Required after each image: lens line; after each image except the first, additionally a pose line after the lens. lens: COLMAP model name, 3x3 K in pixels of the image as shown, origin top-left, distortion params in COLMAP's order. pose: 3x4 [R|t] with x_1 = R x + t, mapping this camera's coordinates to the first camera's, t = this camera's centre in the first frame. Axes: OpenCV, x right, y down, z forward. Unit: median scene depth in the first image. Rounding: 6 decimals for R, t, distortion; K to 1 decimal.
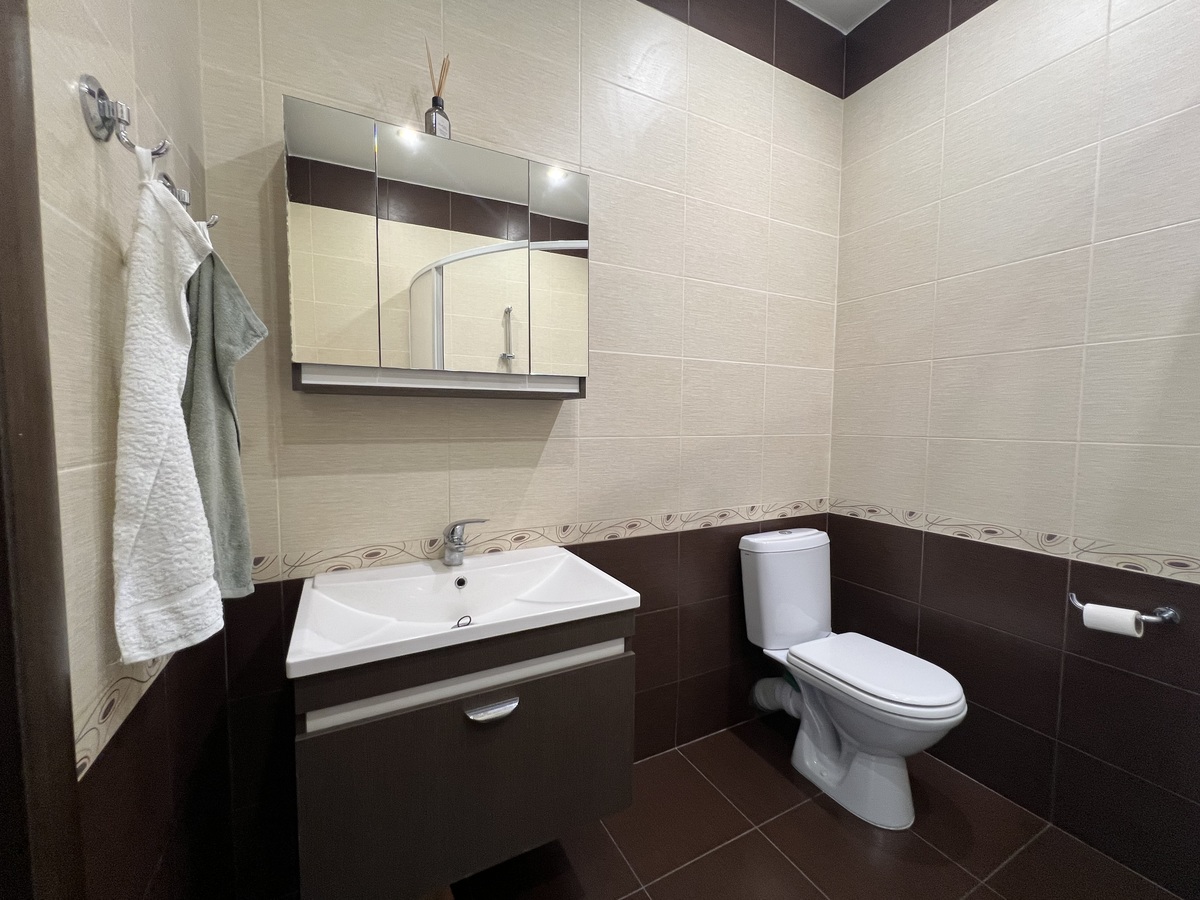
lens RADIAL K [[482.8, 0, 598.7], [0, 482.8, 450.0], [0, 0, 1]] dist [-0.001261, 0.000111]
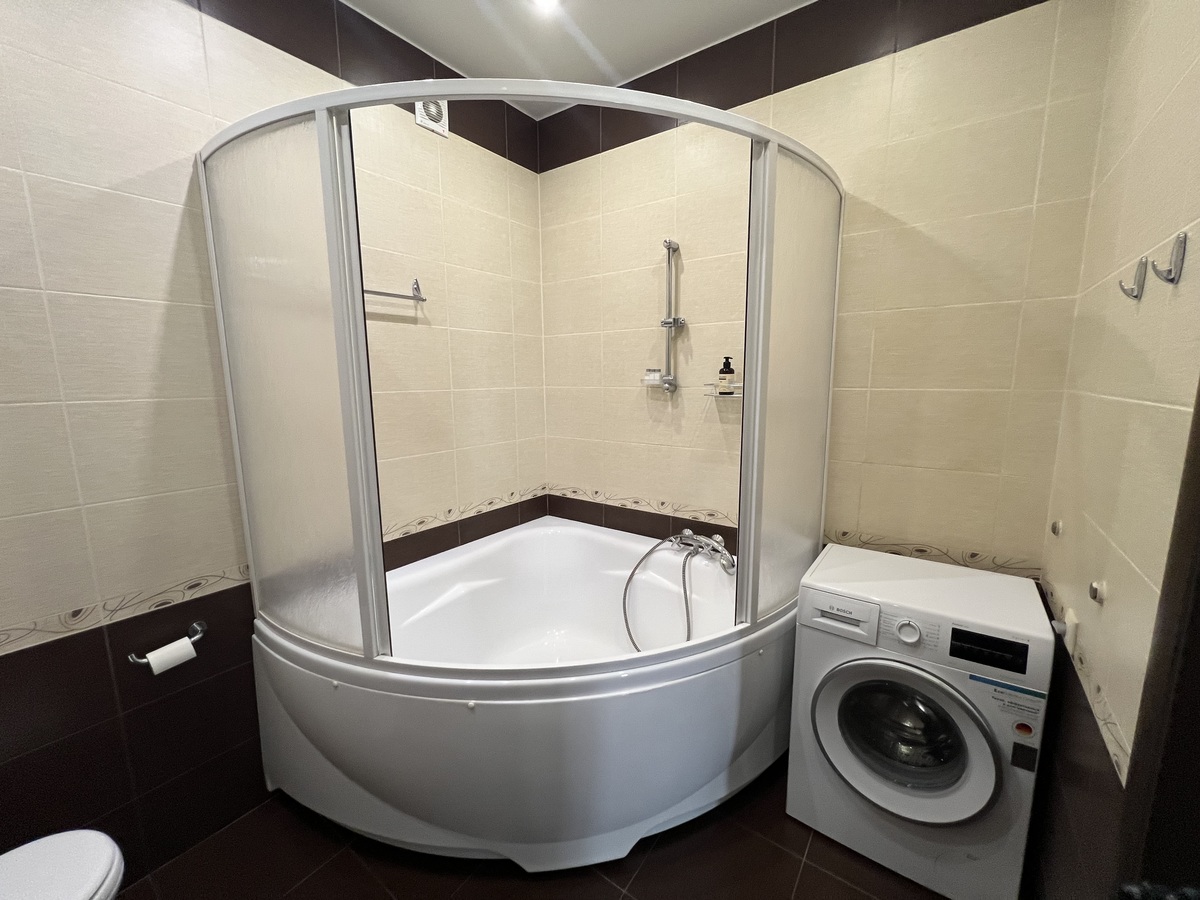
lens RADIAL K [[482.8, 0, 600.7], [0, 482.8, 450.9], [0, 0, 1]] dist [-0.001261, 0.000111]
pose [[-0.443137, -0.135539, 0.886148, -0.279153], [0.060717, 0.981696, 0.180516, -0.241398], [-0.894395, 0.133798, -0.426797, 0.512227]]
